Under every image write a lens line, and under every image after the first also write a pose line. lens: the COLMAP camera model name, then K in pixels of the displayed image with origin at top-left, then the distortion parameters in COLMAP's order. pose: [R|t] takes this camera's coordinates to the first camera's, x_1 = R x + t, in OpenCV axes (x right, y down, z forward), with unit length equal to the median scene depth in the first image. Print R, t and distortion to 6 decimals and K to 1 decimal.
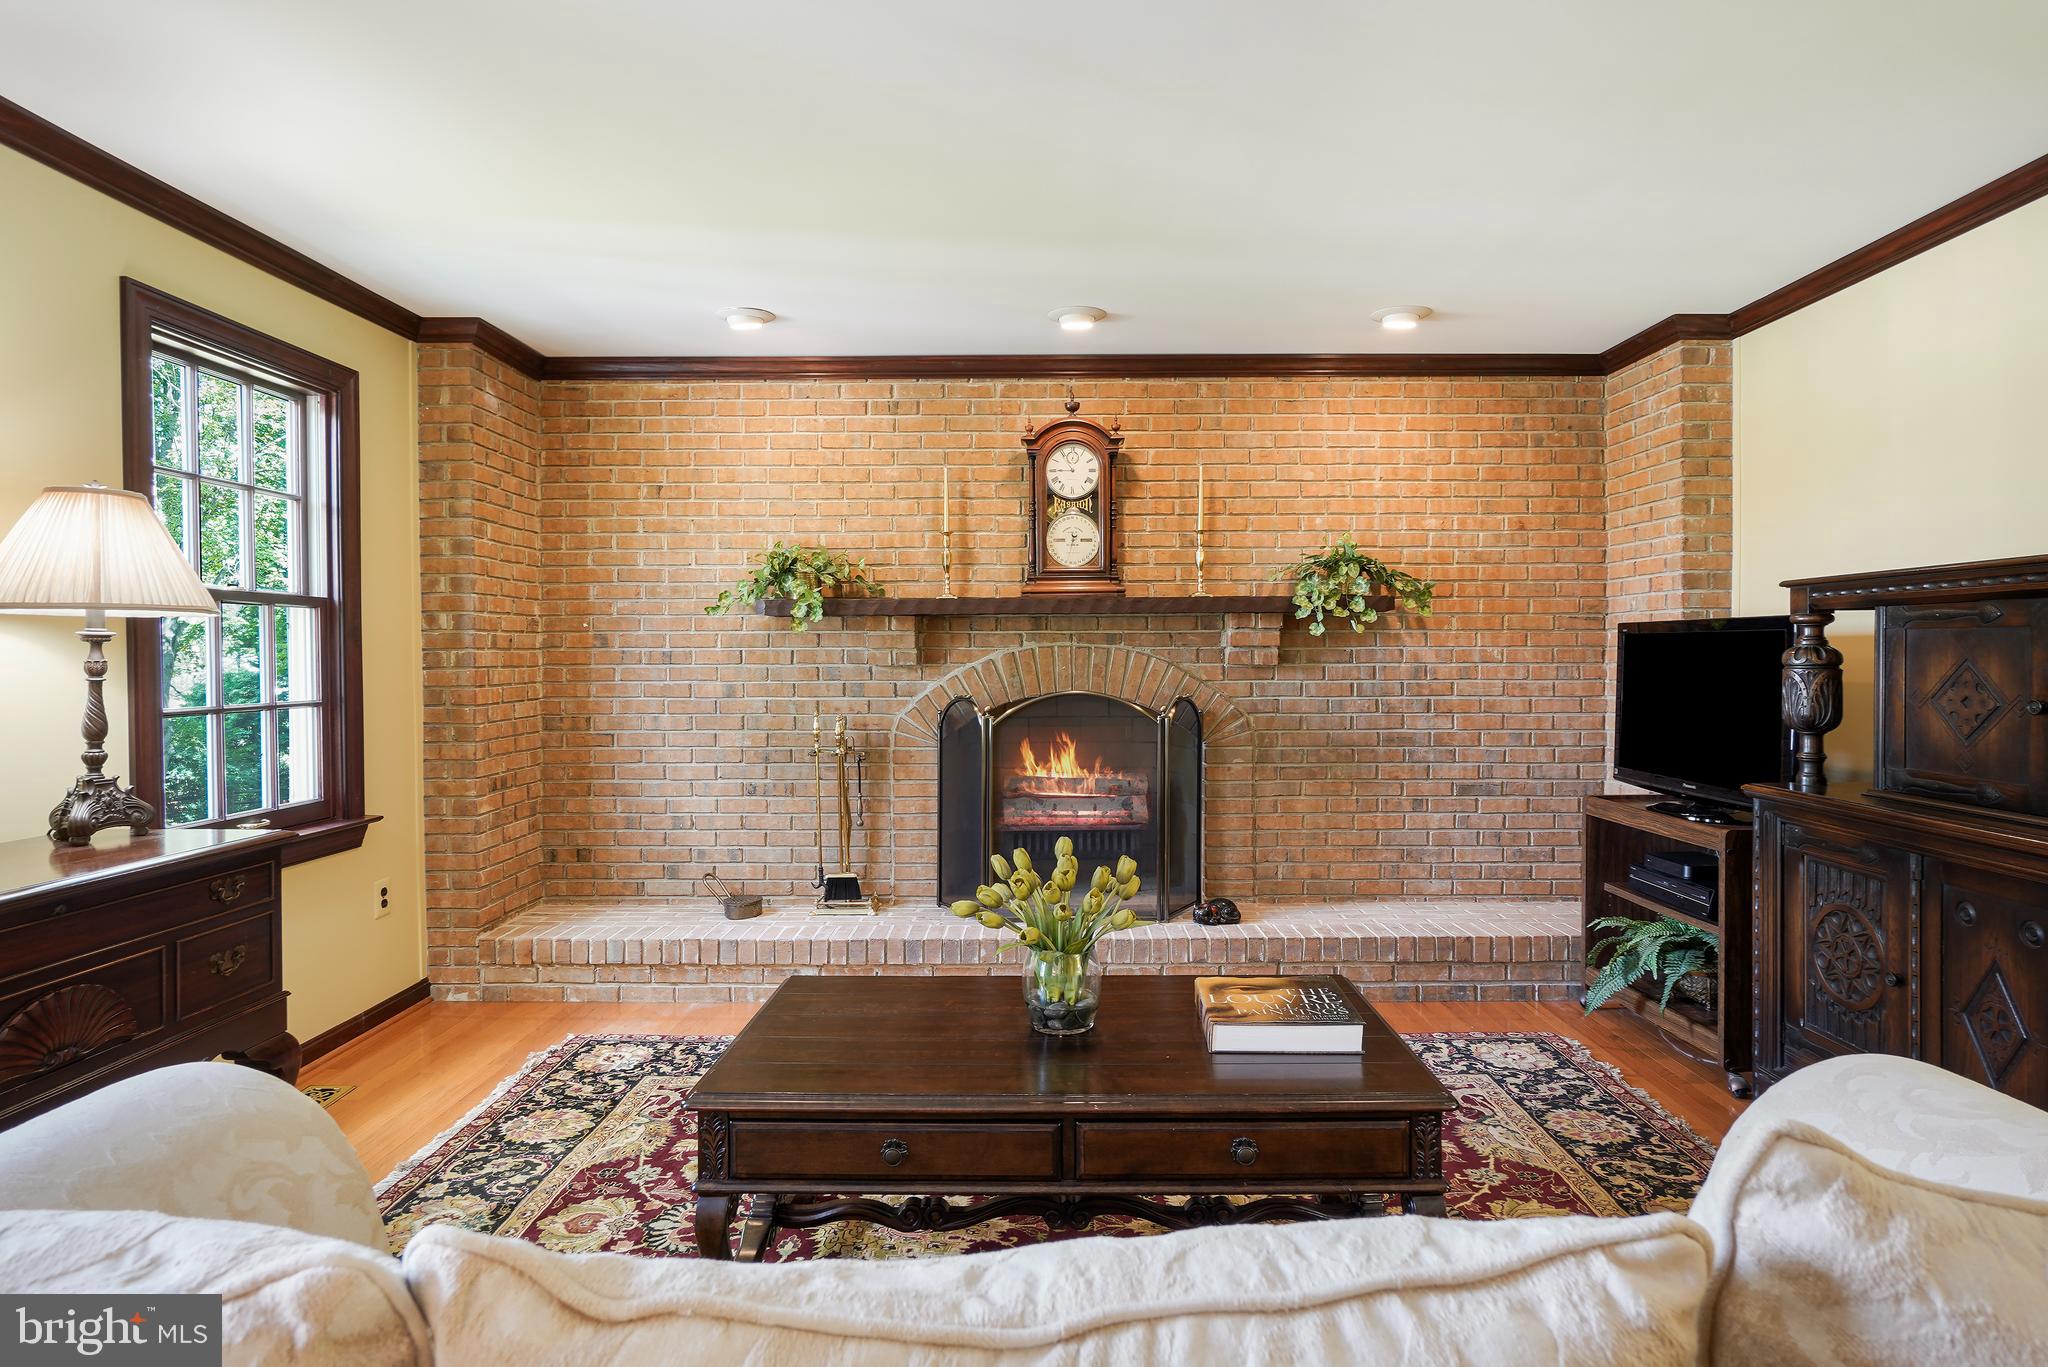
lens RADIAL K [[1114.2, 0, 1029.6], [0, 1114.2, 668.6], [0, 0, 1]] dist [0.008625, 0.000398]
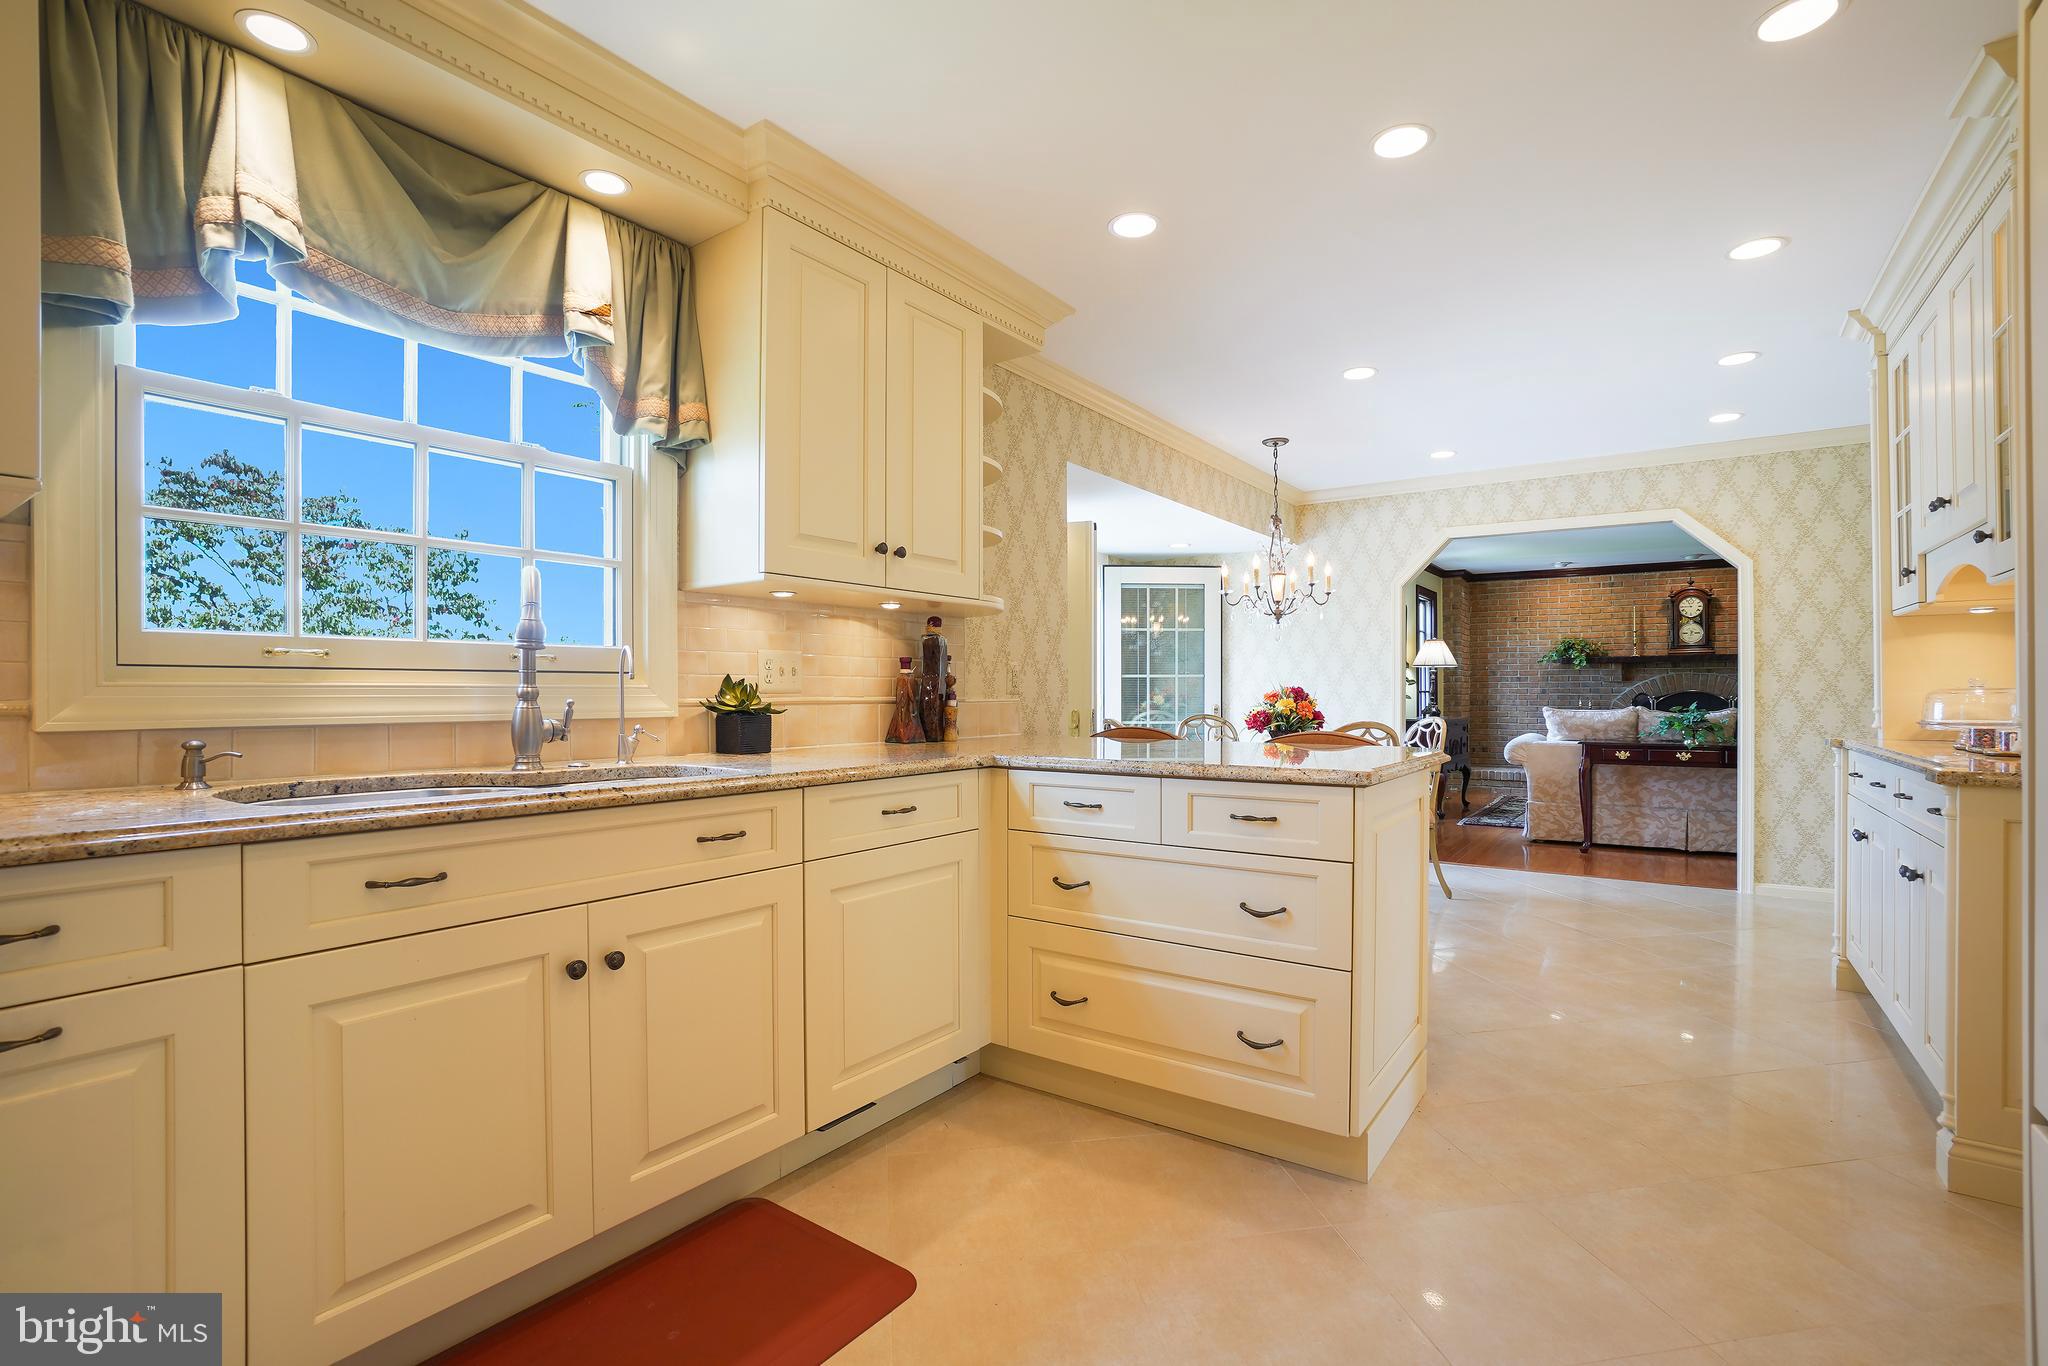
lens RADIAL K [[931.7, 0, 1071.8], [0, 931.7, 695.0], [0, 0, 1]] dist [-0.031131, 0.005988]
pose [[0.842563, 0.002504, -0.538593, -0.022486], [-0.005166, 0.999981, -0.003433, 0.044020], [0.538574, 0.005675, 0.842559, -1.564396]]
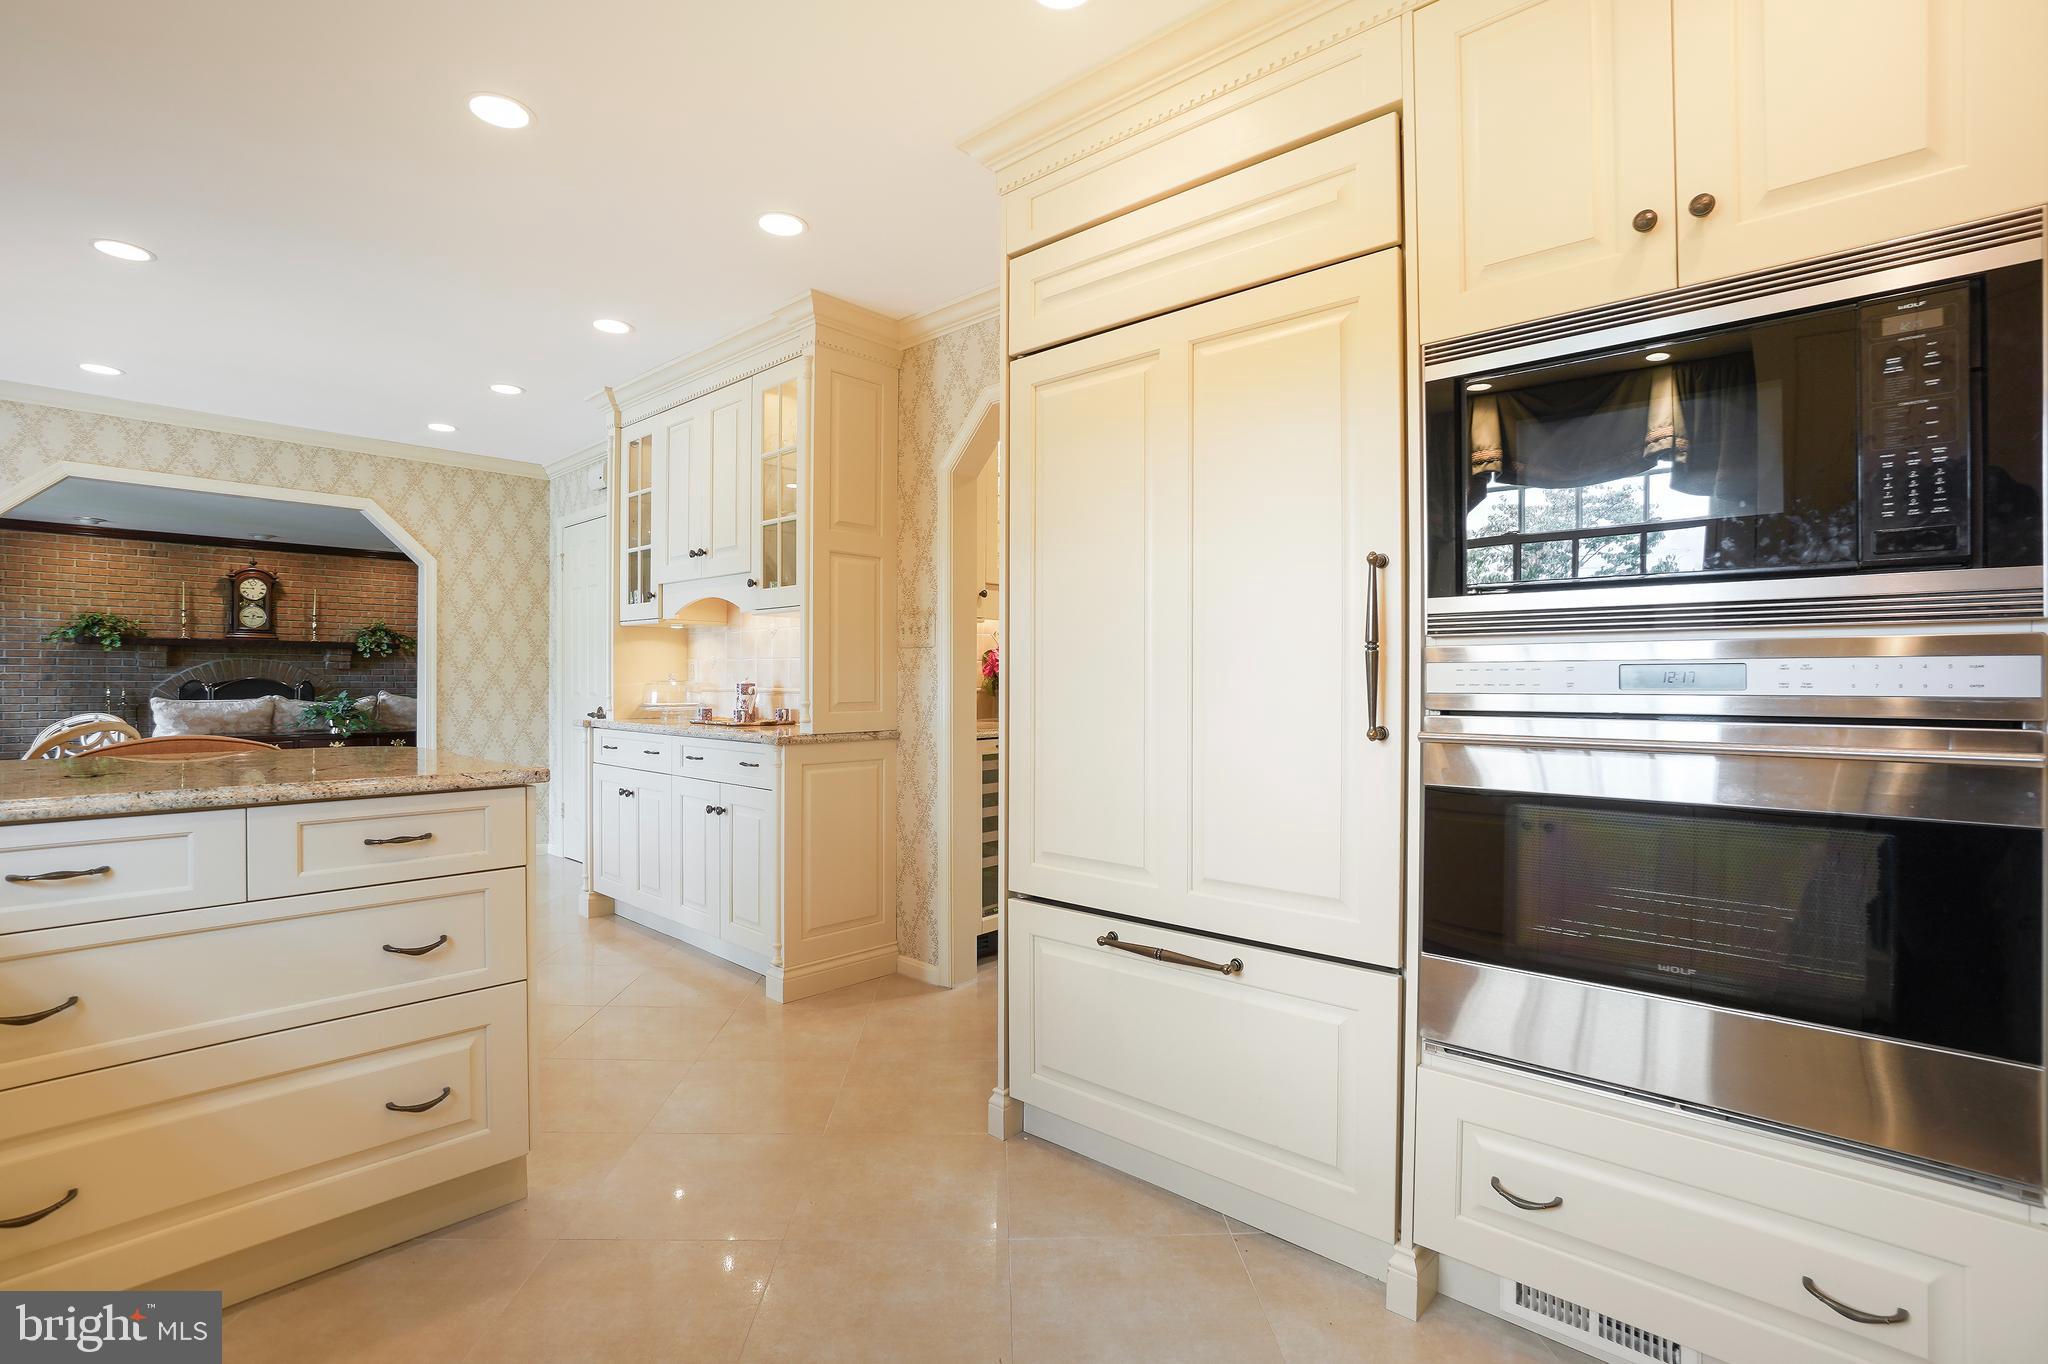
lens RADIAL K [[931.7, 0, 1015.6], [0, 931.7, 678.2], [0, 0, 1]] dist [-0.031131, 0.005988]
pose [[0.669697, 0.006351, 0.742607, -0.323567], [0.001241, 0.999952, -0.009672, 0.040911], [-0.742634, 0.007399, 0.669657, -1.566866]]
